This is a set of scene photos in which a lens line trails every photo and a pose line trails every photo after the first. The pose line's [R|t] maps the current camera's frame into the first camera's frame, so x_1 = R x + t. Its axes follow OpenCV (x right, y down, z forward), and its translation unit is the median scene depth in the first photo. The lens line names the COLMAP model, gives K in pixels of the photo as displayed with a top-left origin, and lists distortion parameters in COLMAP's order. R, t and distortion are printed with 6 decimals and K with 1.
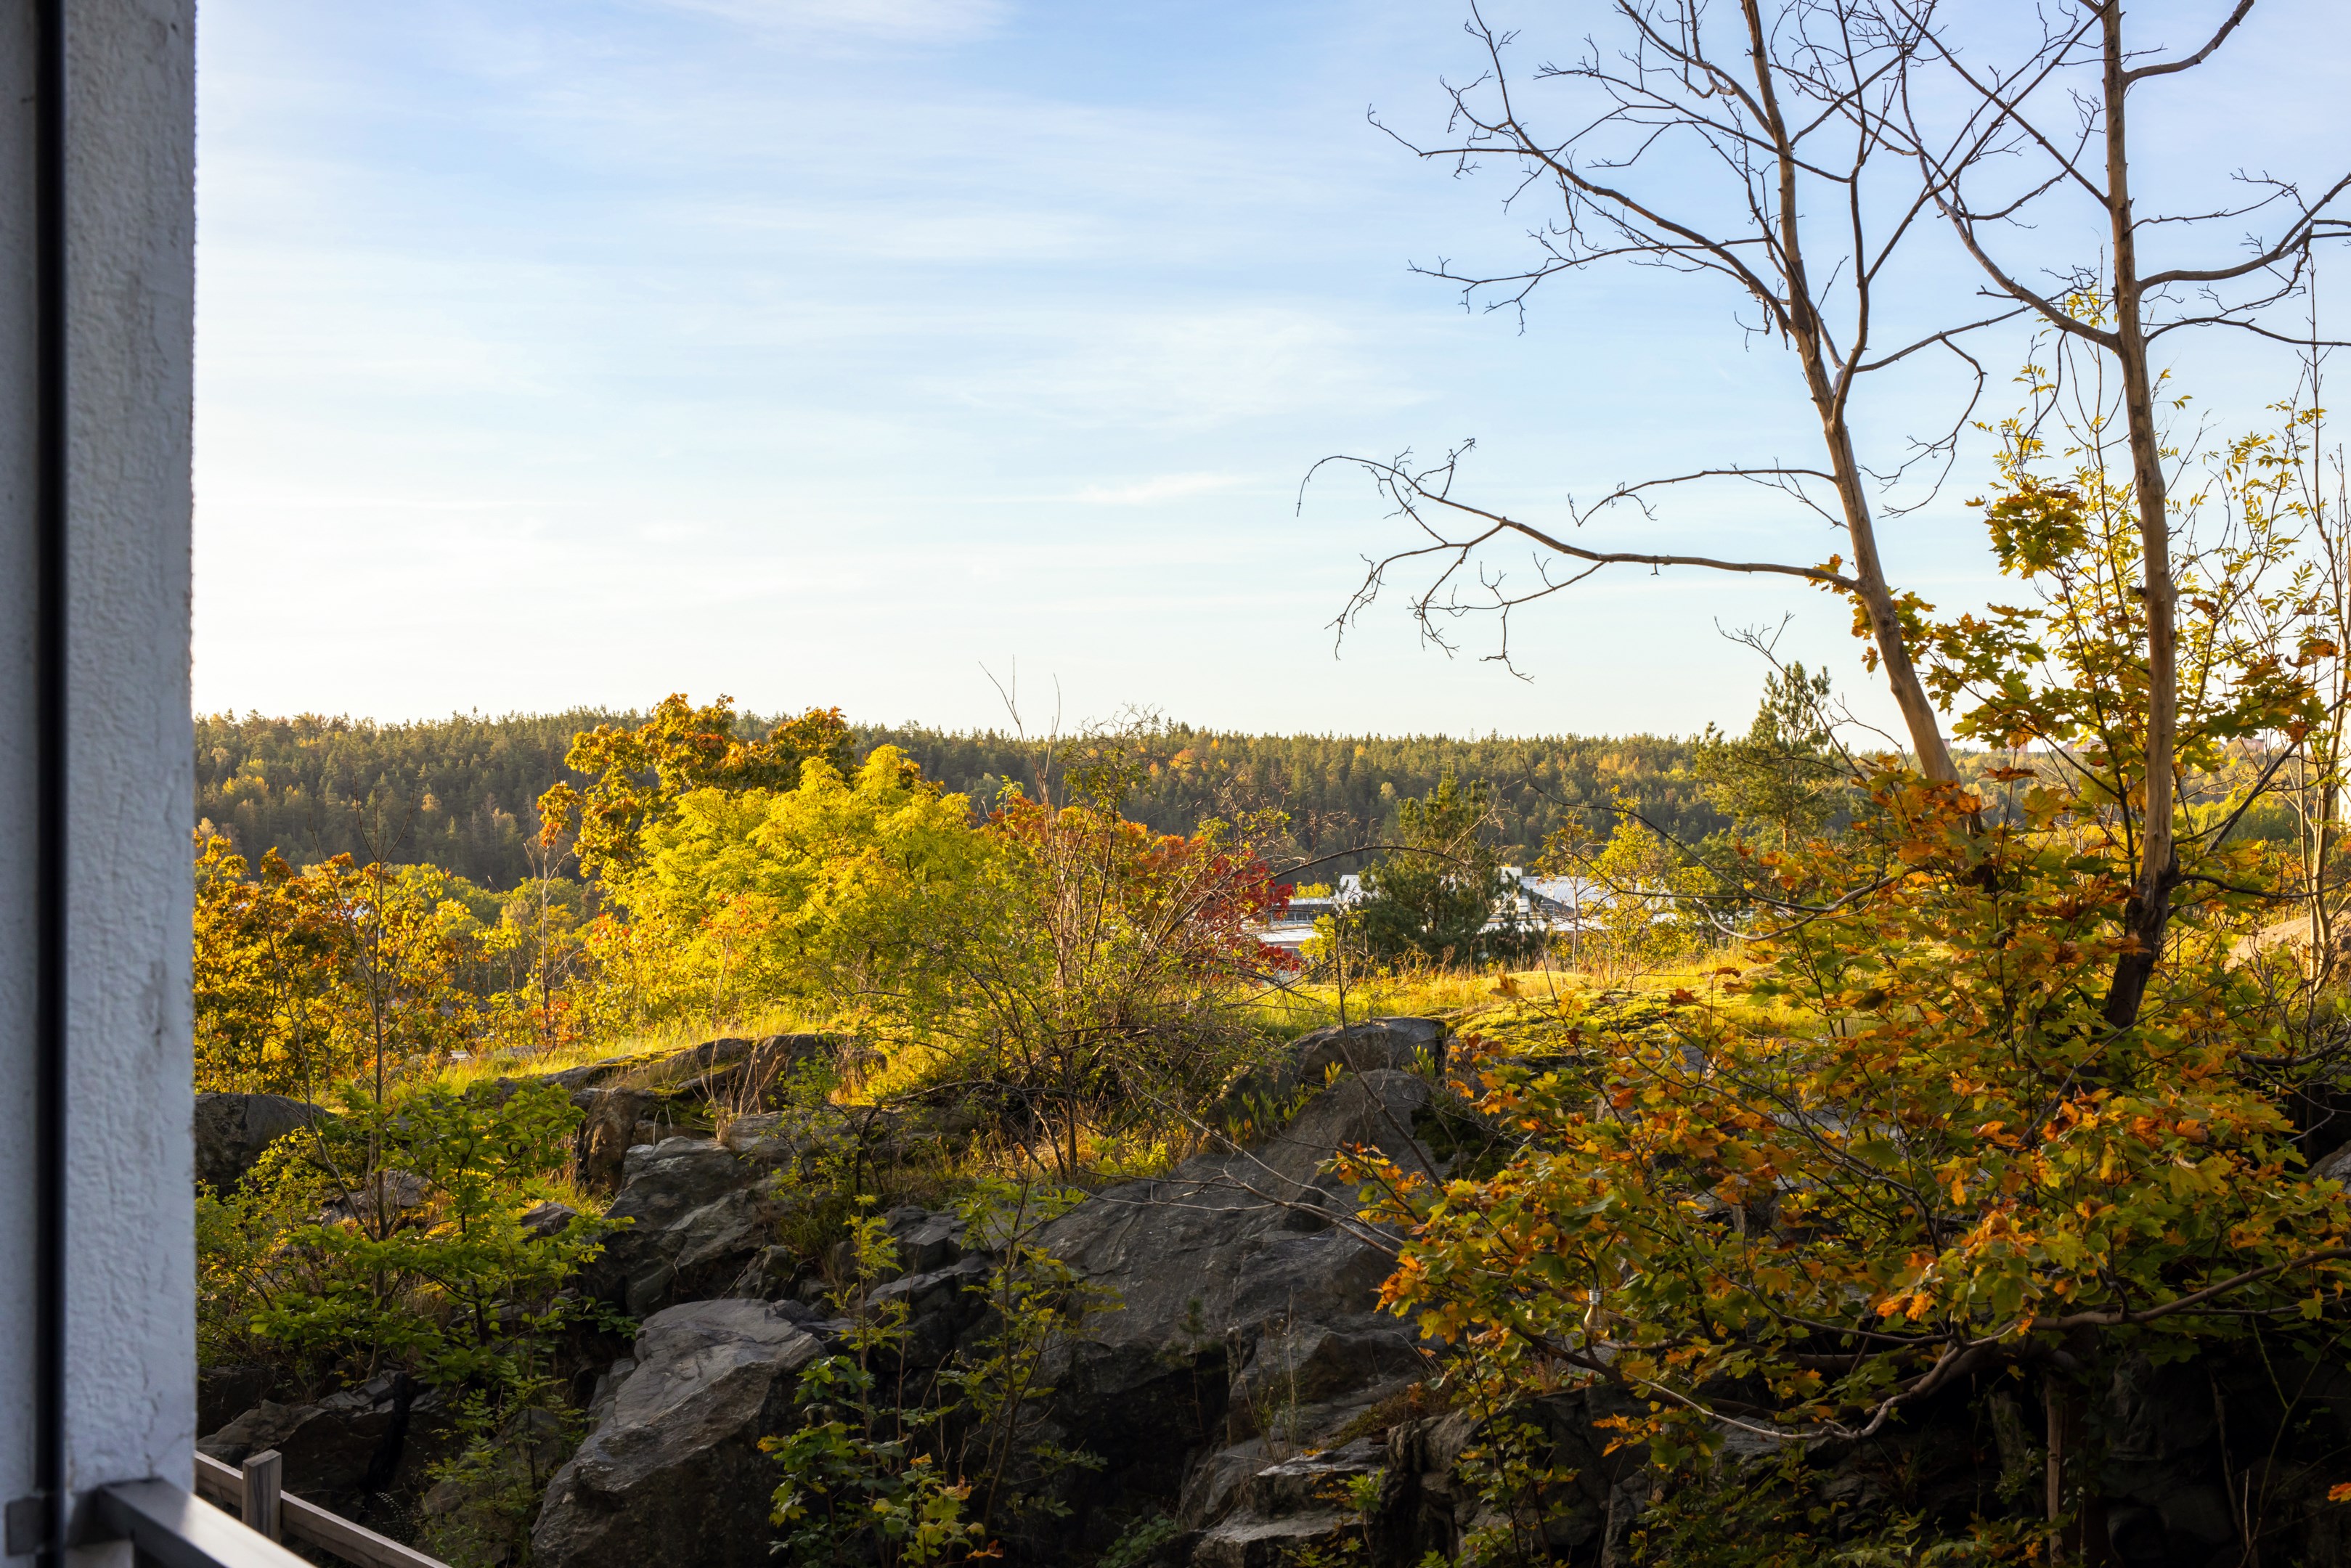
lens RADIAL K [[3292.7, 0, 1173.4], [0, 3292.7, 768.9], [0, 0, 1]] dist [0.026301, 0.000000]
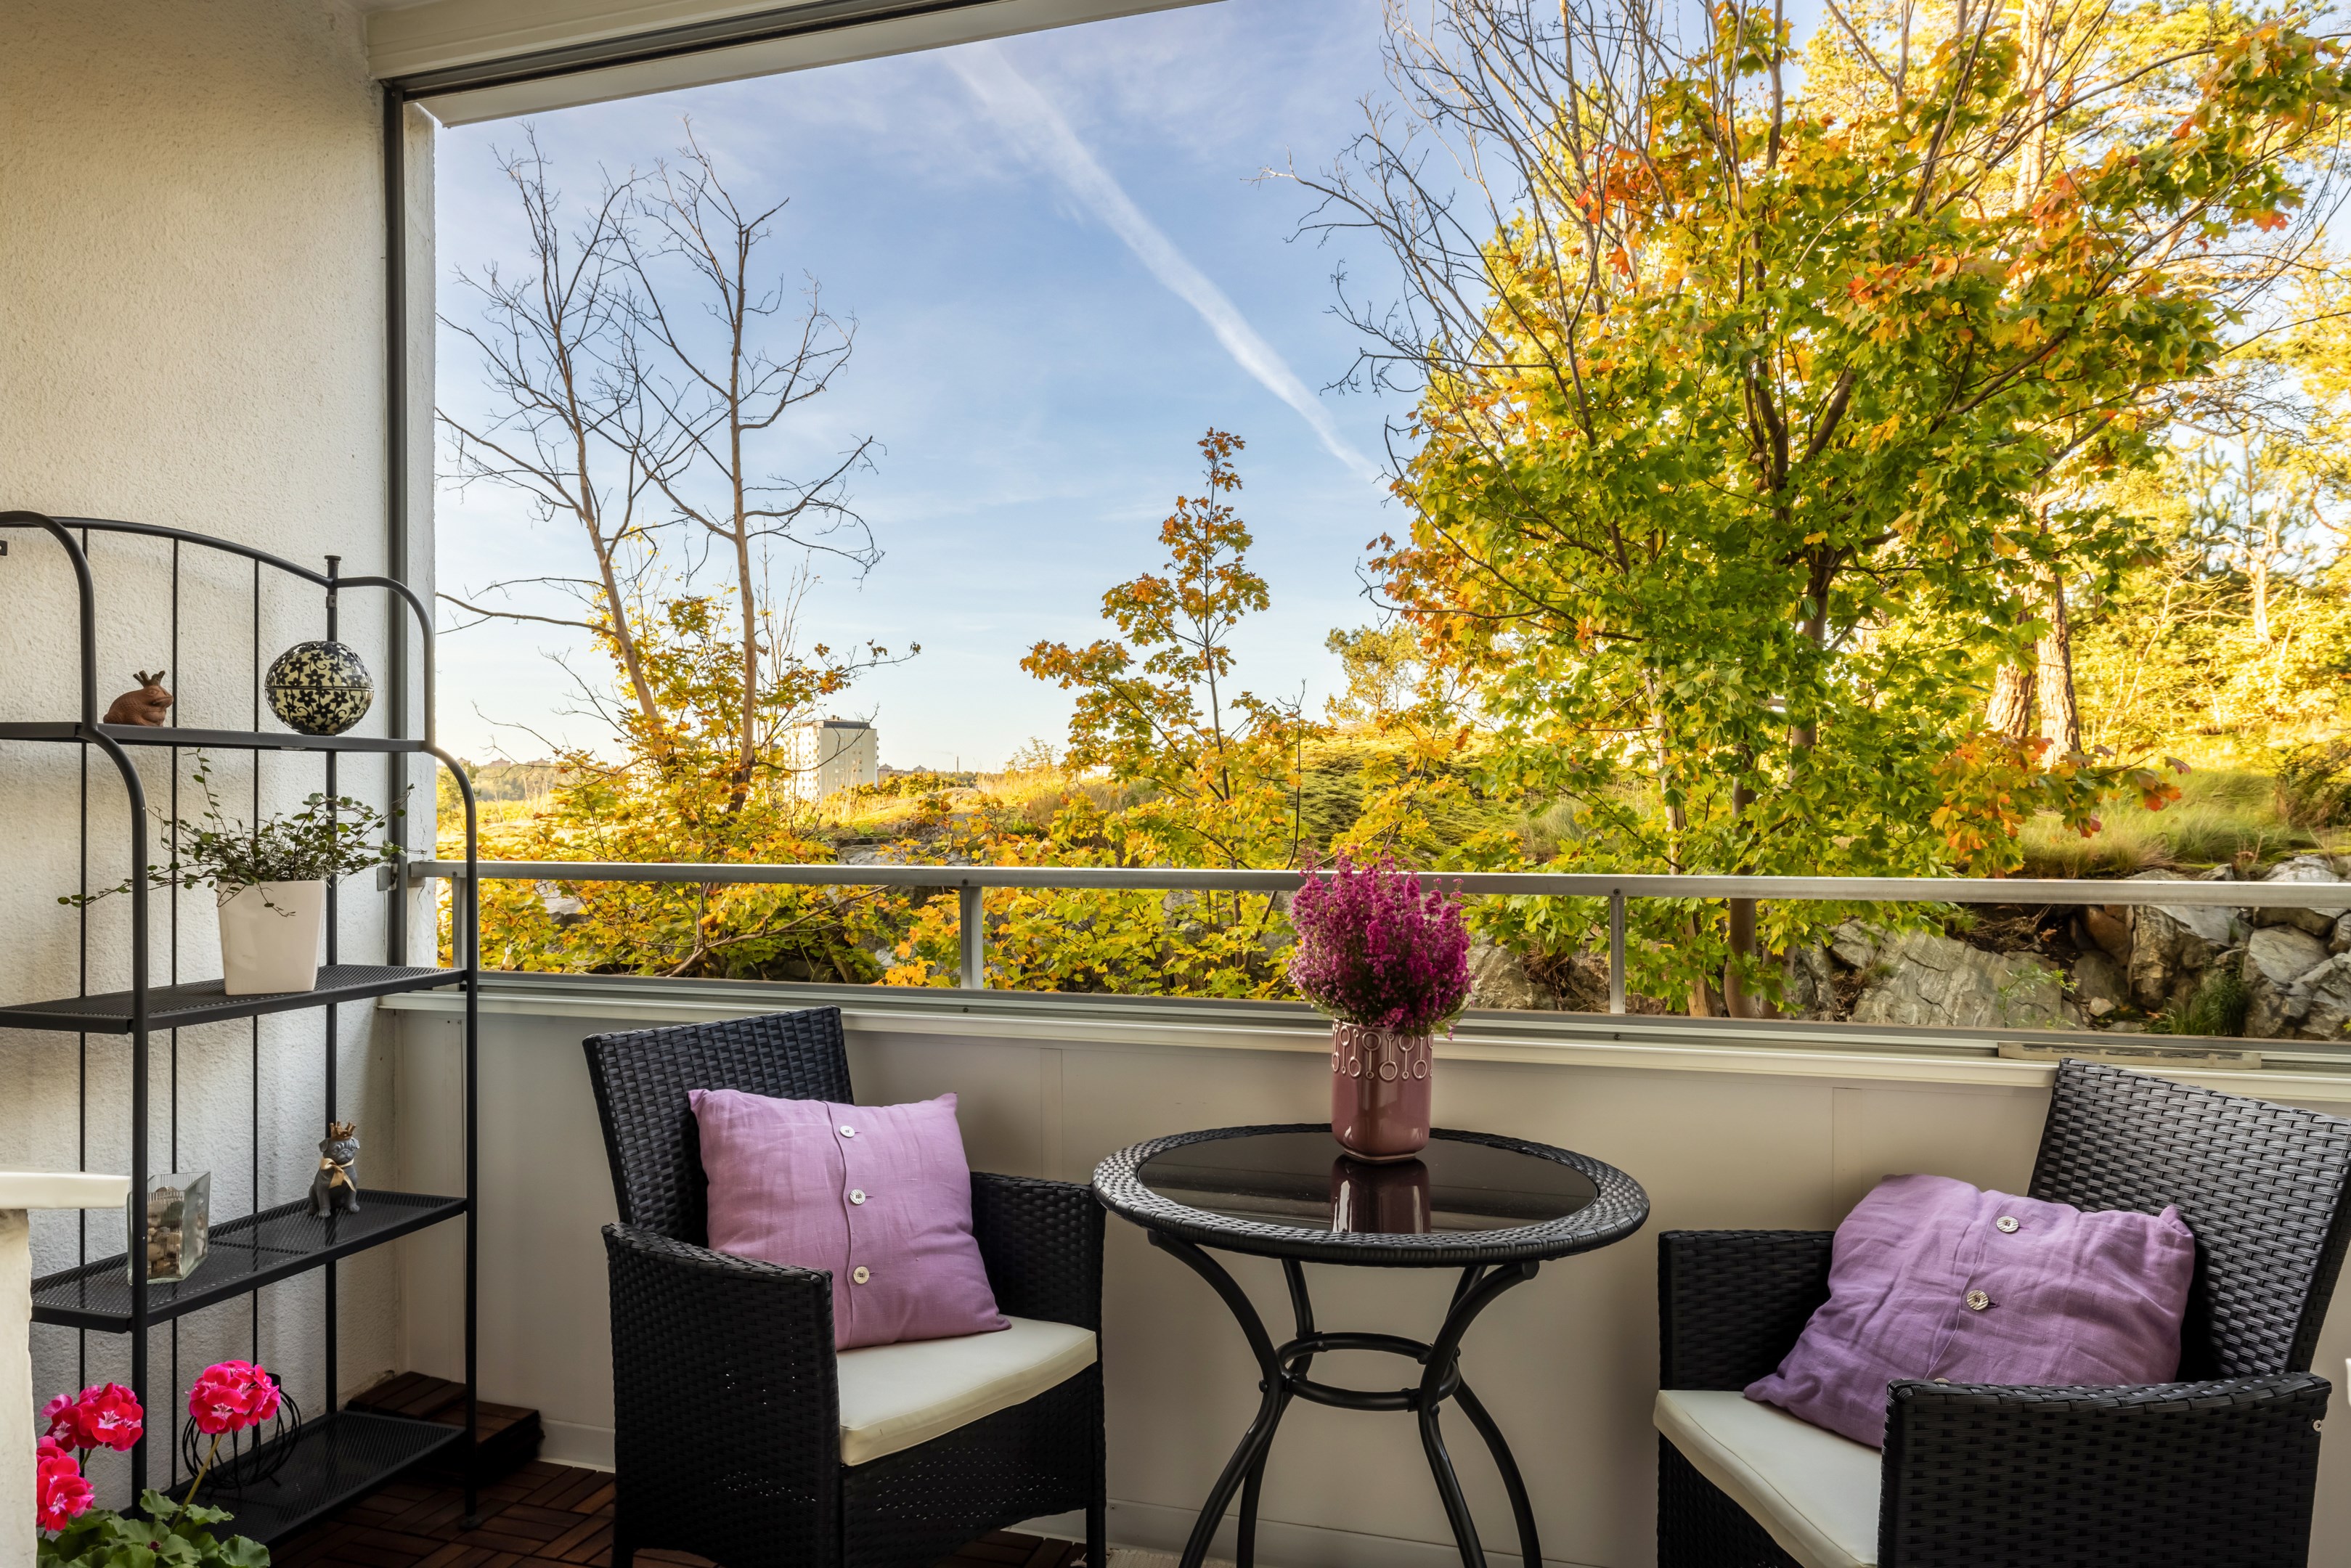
lens RADIAL K [[1501.9, 0, 1173.2], [0, 1501.9, 793.0], [0, 0, 1]] dist [0.013177, -0.007471]
pose [[0.771486, 0.000000, 0.636246, -0.150605], [-0.007772, 0.999925, 0.009425, 0.039764], [-0.636199, -0.012216, 0.771428, -0.040583]]
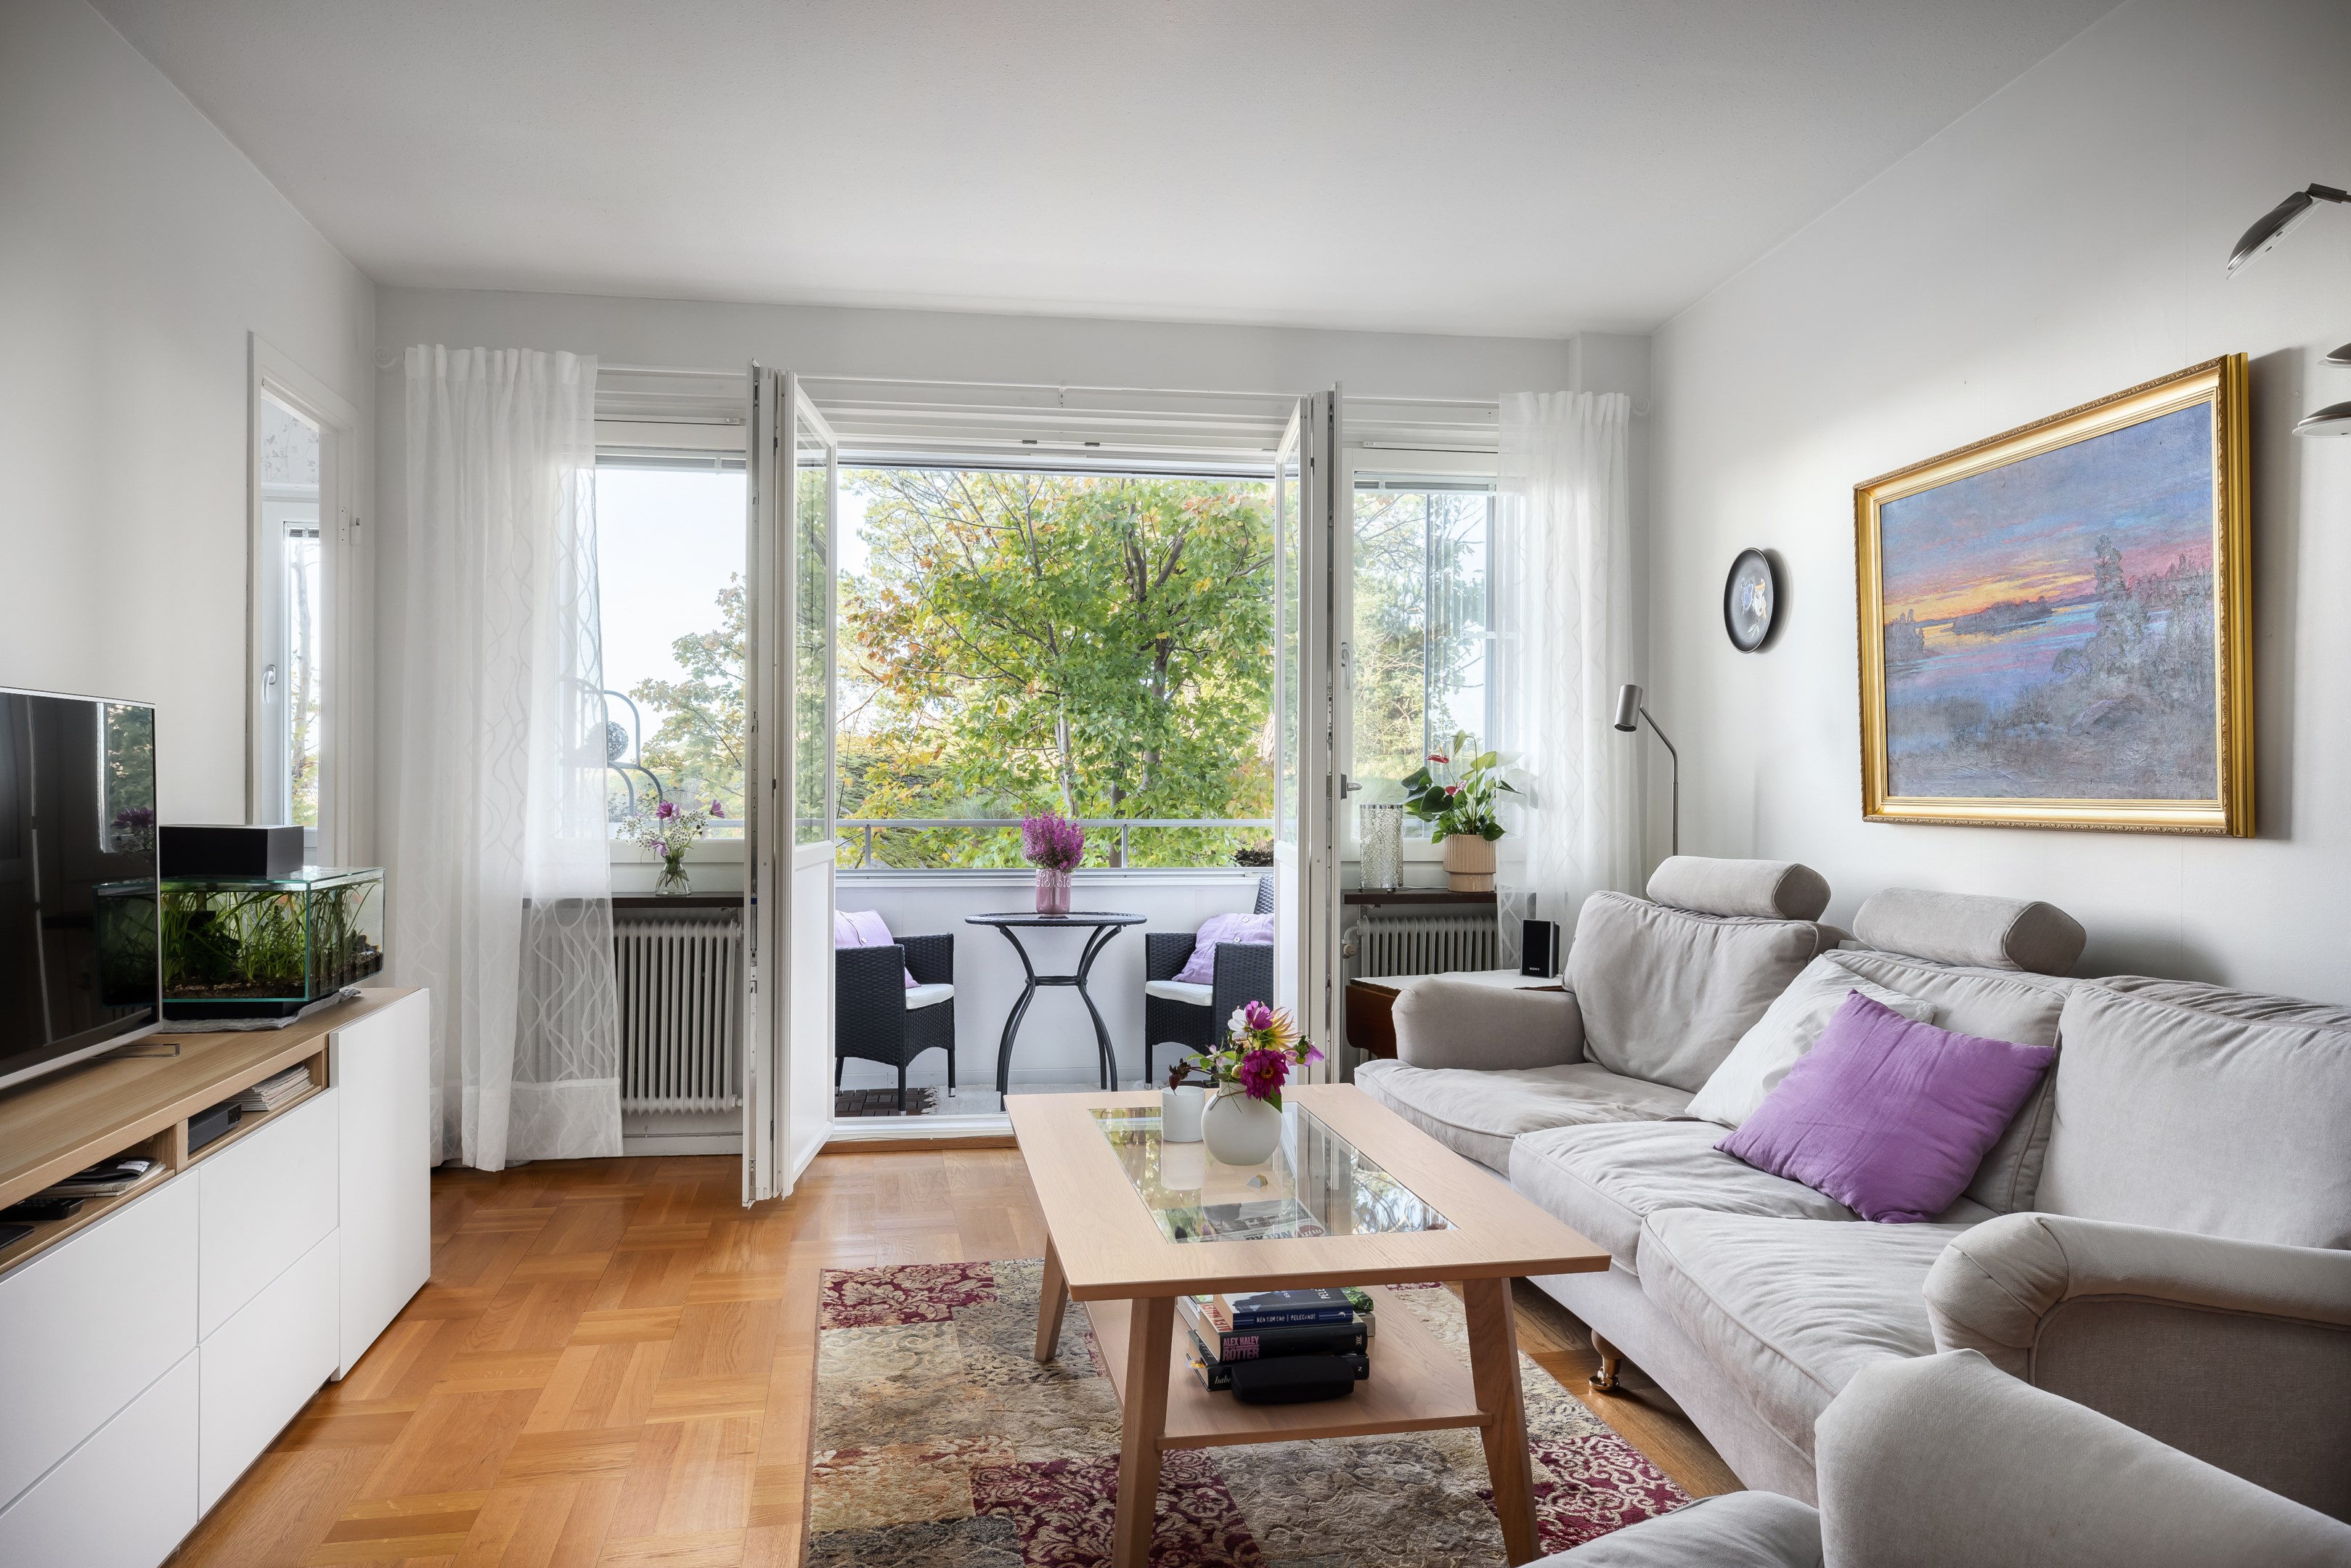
lens RADIAL K [[1541.0, 0, 1189.7], [0, 1541.0, 789.9], [0, 0, 1]] dist [0.001813, -0.000876]
pose [[0.424535, 0.005492, 0.905395, -0.511857], [-0.015378, 0.999881, 0.001146, 0.040252], [-0.905281, -0.014410, 0.424569, -0.199761]]
